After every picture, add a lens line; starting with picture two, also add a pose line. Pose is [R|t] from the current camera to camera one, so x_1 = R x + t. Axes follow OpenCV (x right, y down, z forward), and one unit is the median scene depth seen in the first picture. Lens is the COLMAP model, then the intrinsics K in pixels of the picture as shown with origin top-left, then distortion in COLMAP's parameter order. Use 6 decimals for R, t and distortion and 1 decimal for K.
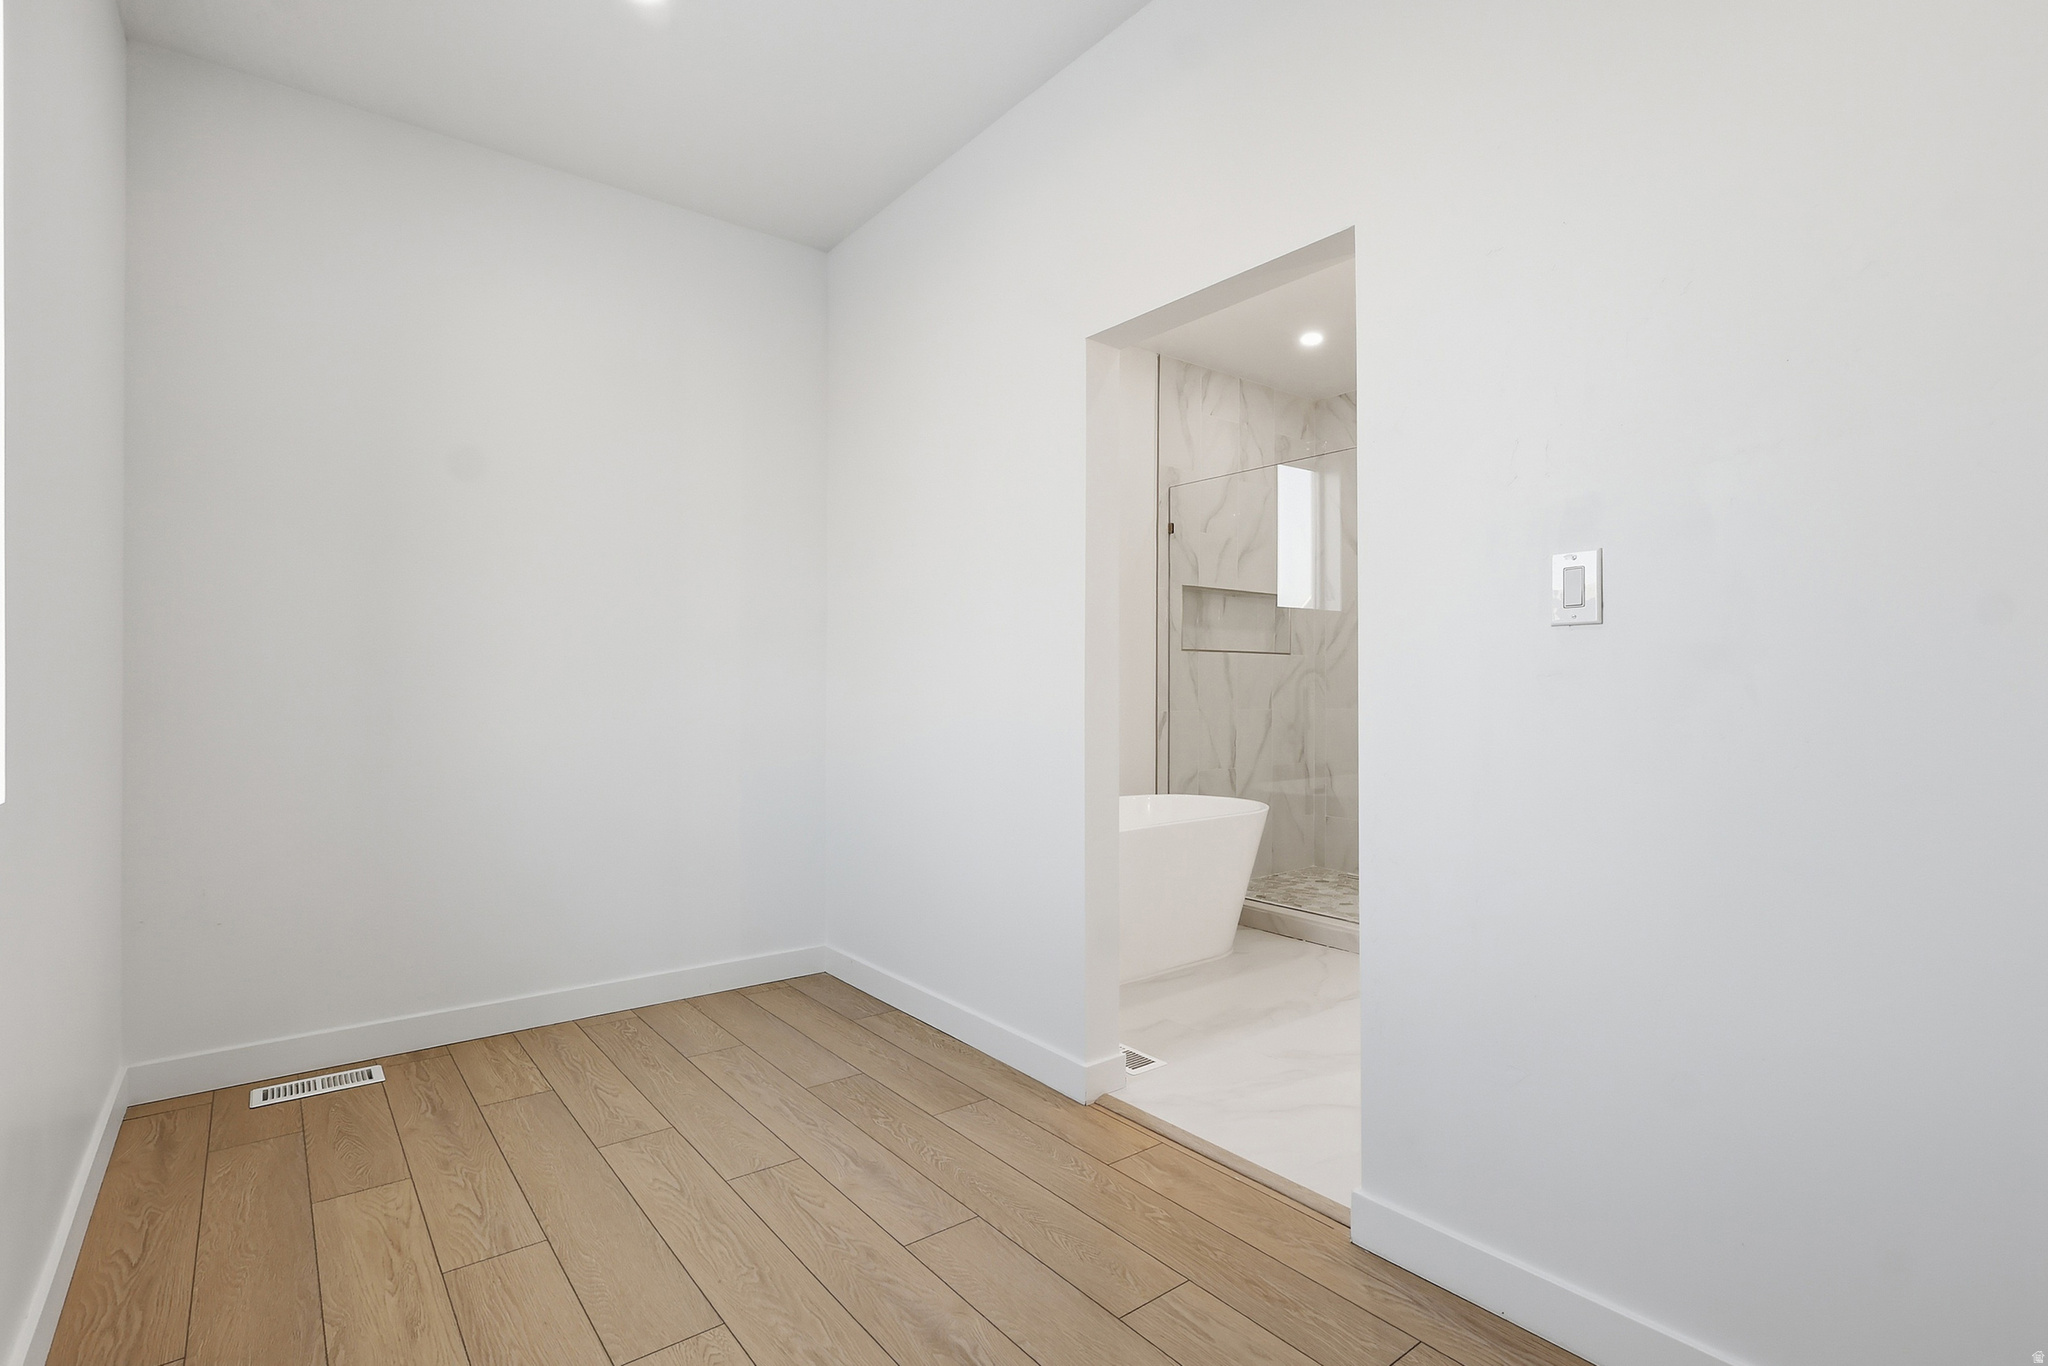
lens RADIAL K [[958.1, 0, 1025.8], [0, 958.1, 691.2], [0, 0, 1]] dist [-0.002492, 0.001498]
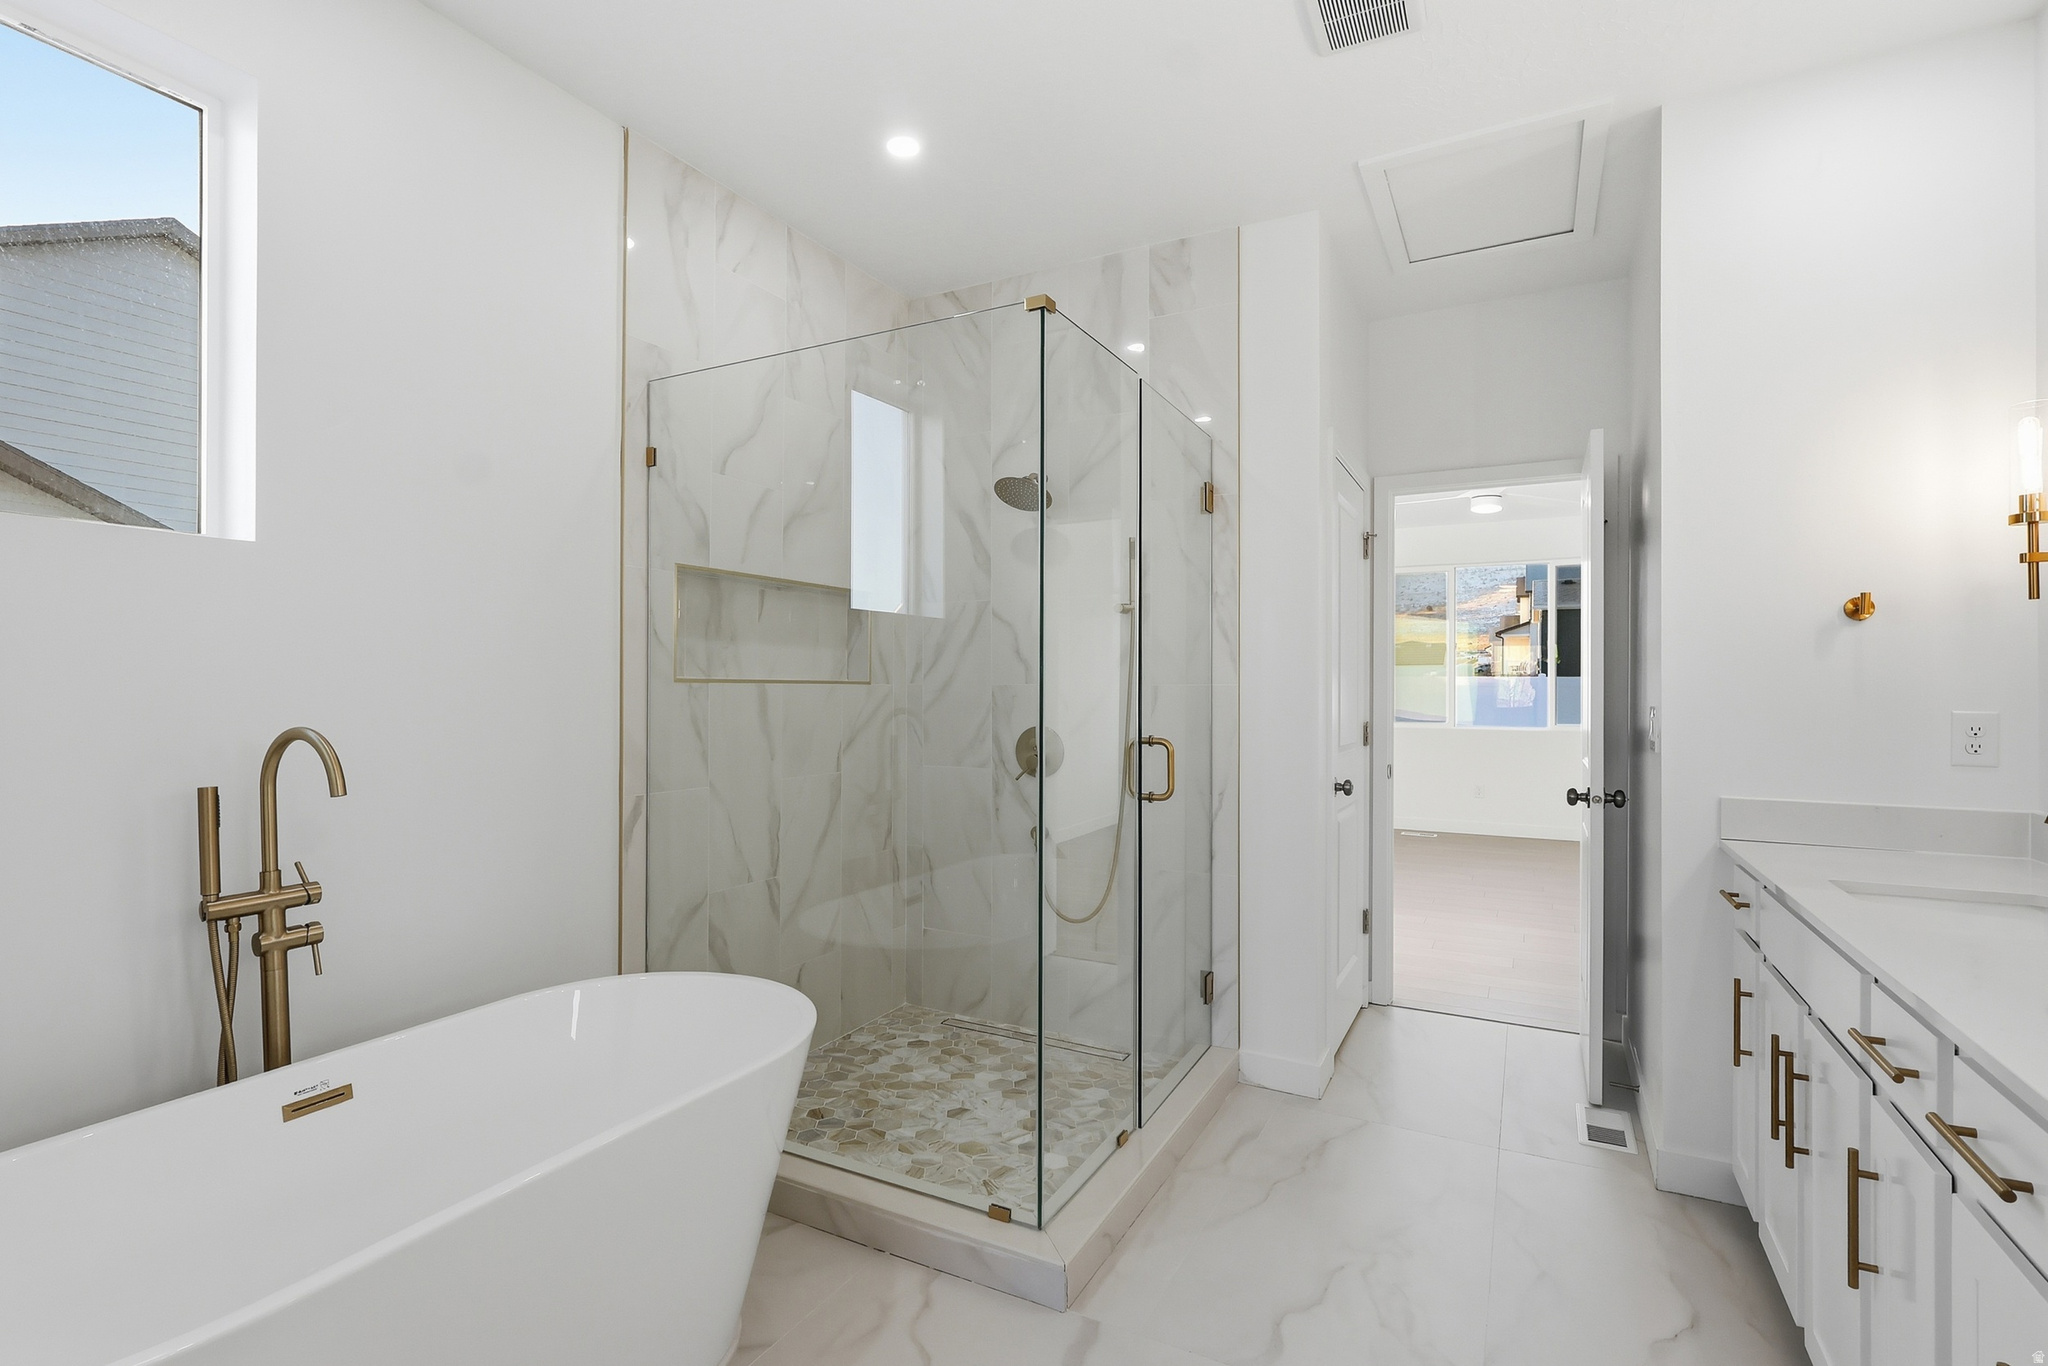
lens RADIAL K [[958.1, 0, 1025.8], [0, 958.1, 691.2], [0, 0, 1]] dist [-0.002492, 0.001498]
pose [[0.914377, 0.000877, 0.404863, 0.124160], [-0.001373, 0.999999, 0.000934, -0.038218], [-0.404862, -0.001410, 0.914377, 0.413603]]
